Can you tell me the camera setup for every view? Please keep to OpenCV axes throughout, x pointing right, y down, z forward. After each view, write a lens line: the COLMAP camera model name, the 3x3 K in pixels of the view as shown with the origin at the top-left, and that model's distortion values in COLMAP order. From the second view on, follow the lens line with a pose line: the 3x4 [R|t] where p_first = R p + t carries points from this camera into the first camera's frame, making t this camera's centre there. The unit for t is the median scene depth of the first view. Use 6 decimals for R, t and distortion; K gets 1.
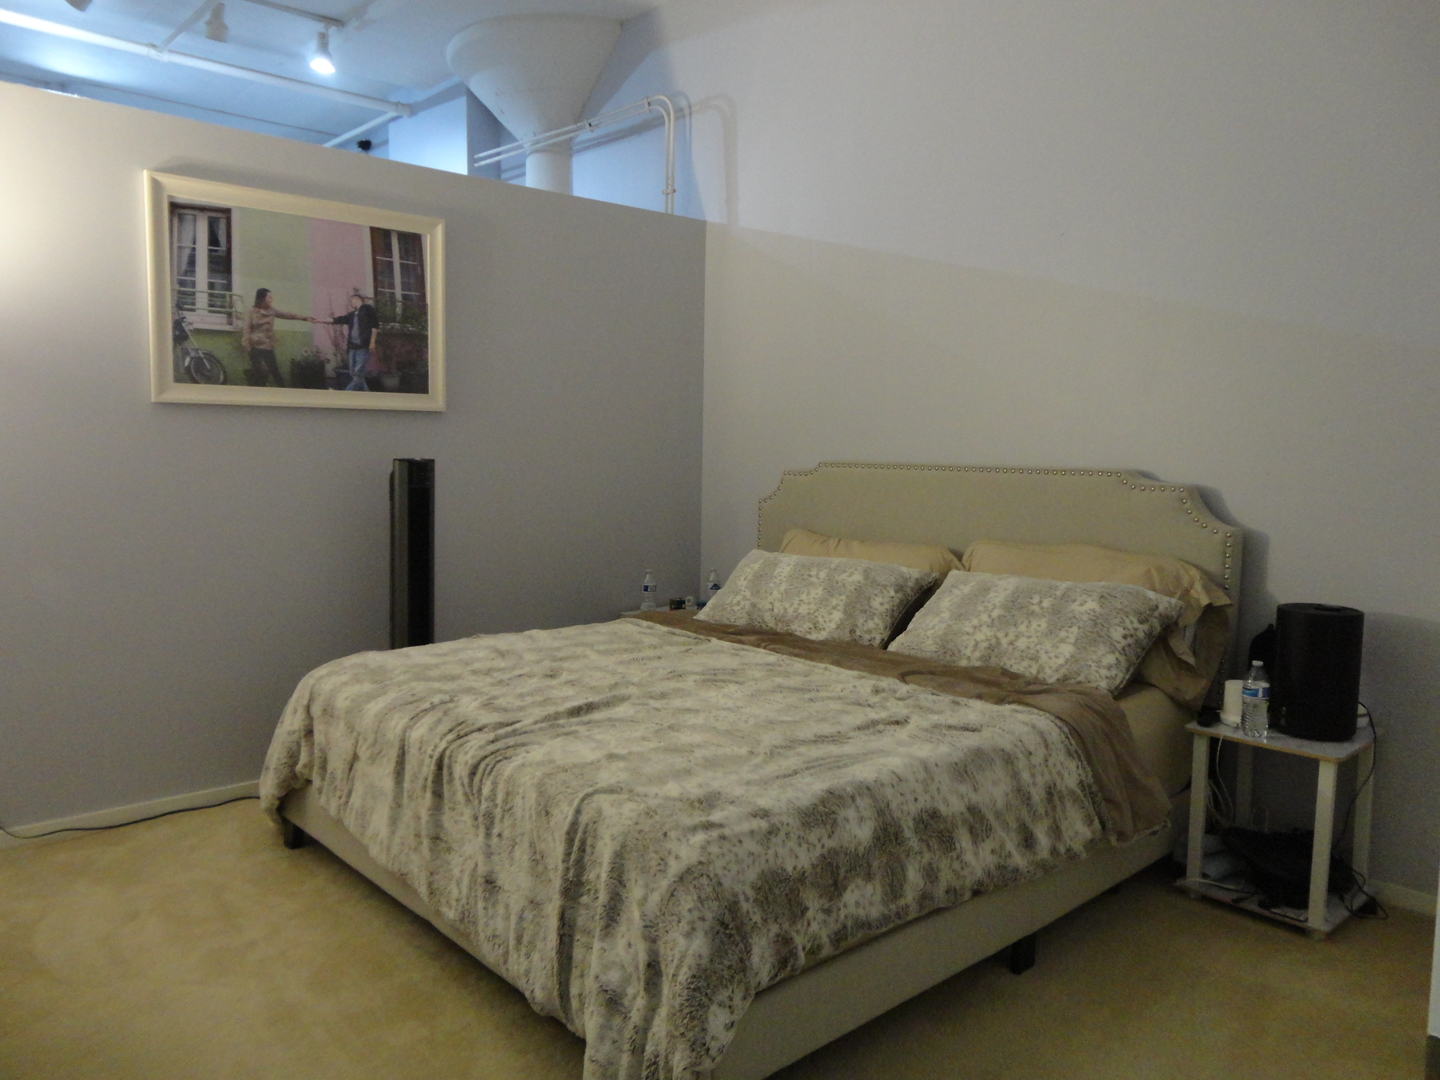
lens RADIAL K [[1062.8, 0, 716.0], [0, 1062.8, 537.0], [0, 0, 1]] dist [0.001595, 0.003894]
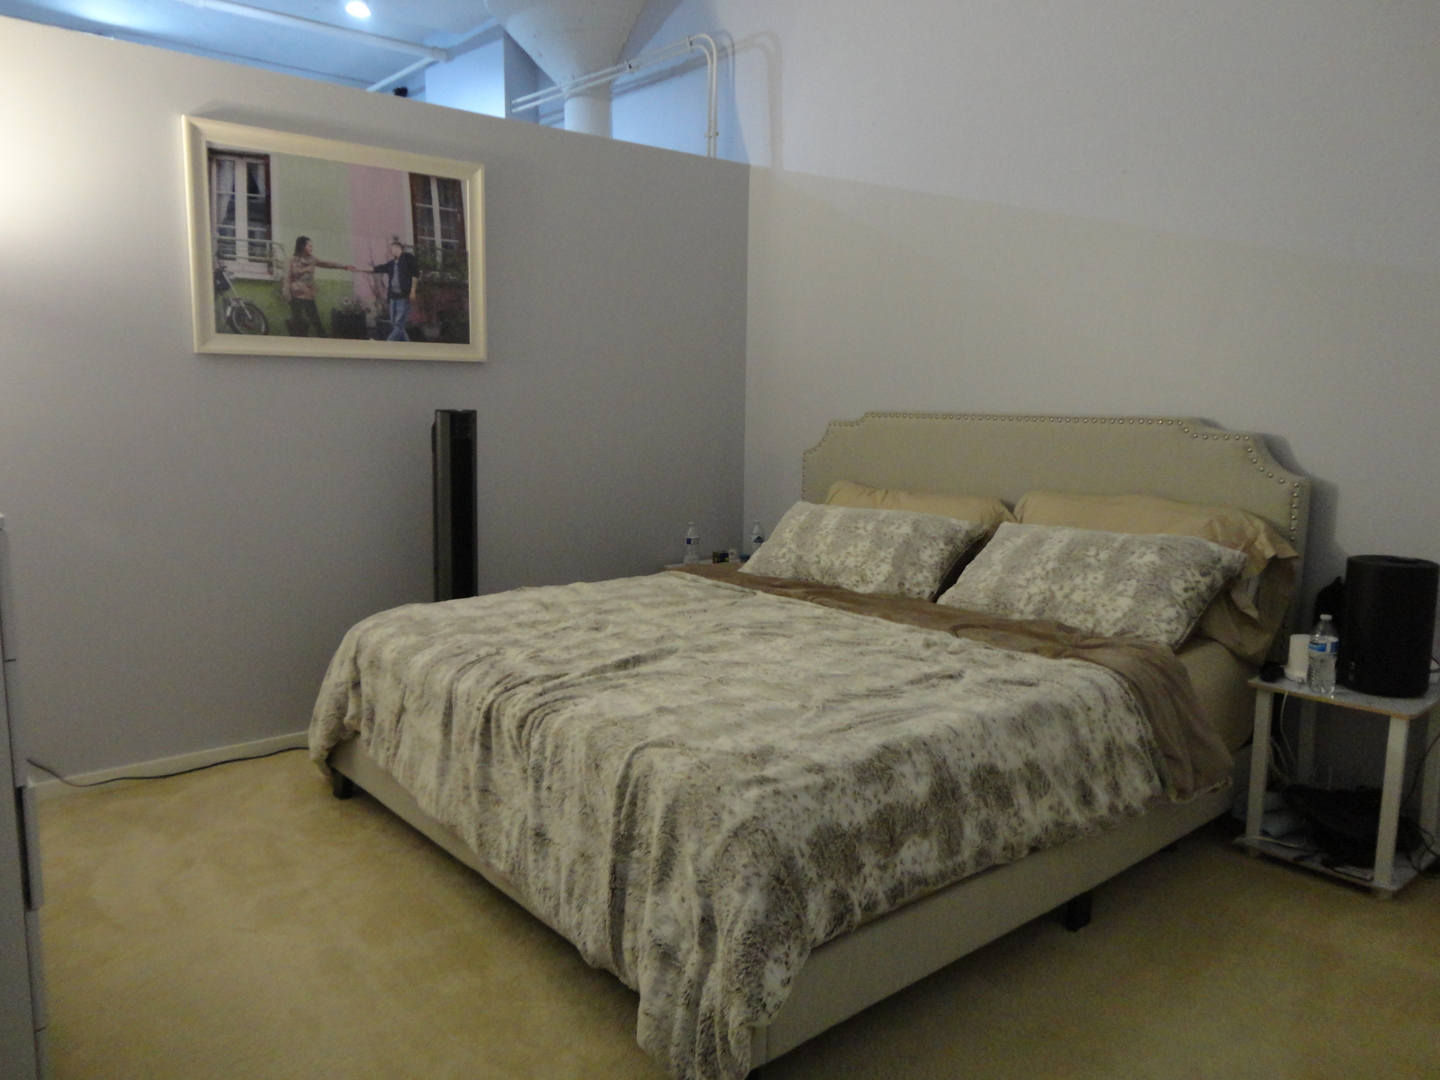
lens RADIAL K [[1062.8, 0, 720.0], [0, 1062.8, 535.1], [0, 0, 1]] dist [-0.006993, 0.011634]
pose [[0.999555, -0.000098, -0.029842, -0.010104], [0.001316, 0.999166, 0.040822, 0.003133], [0.029813, -0.040843, 0.998721, 0.017466]]
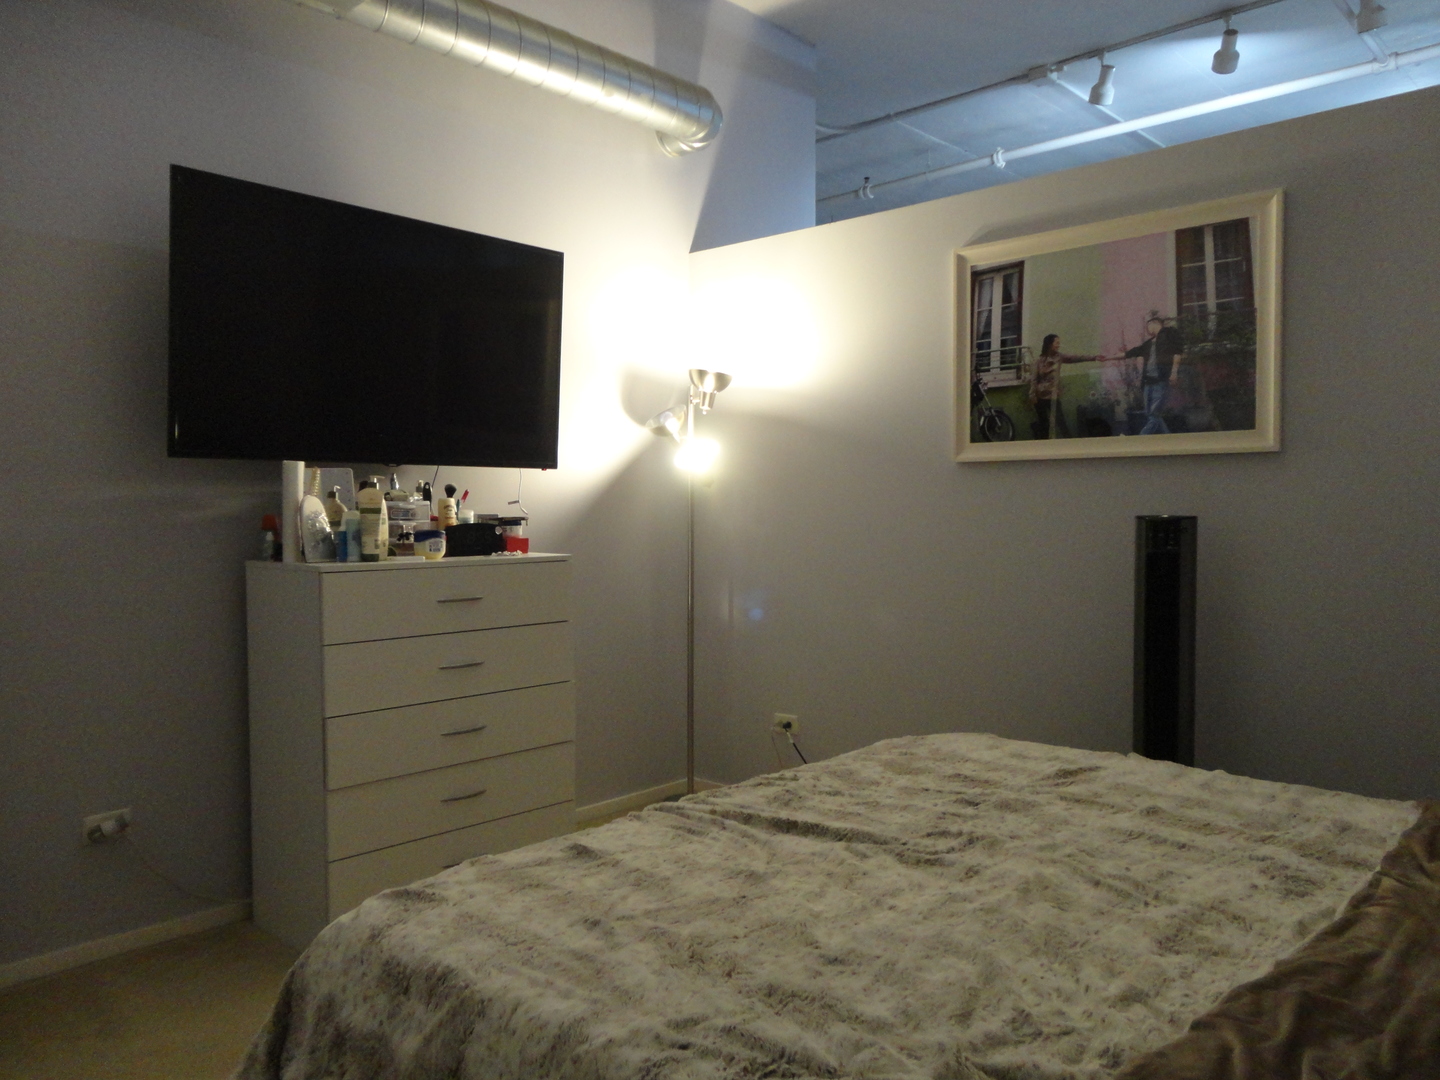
lens RADIAL K [[1064.3, 0, 720.7], [0, 1064.3, 537.2], [0, 0, 1]] dist [-0.005210, 0.016388]
pose [[0.079492, 0.017312, -0.996685, 0.507774], [-0.082043, 0.996571, 0.010766, -0.043469], [0.993454, 0.080915, 0.080640, 0.673181]]
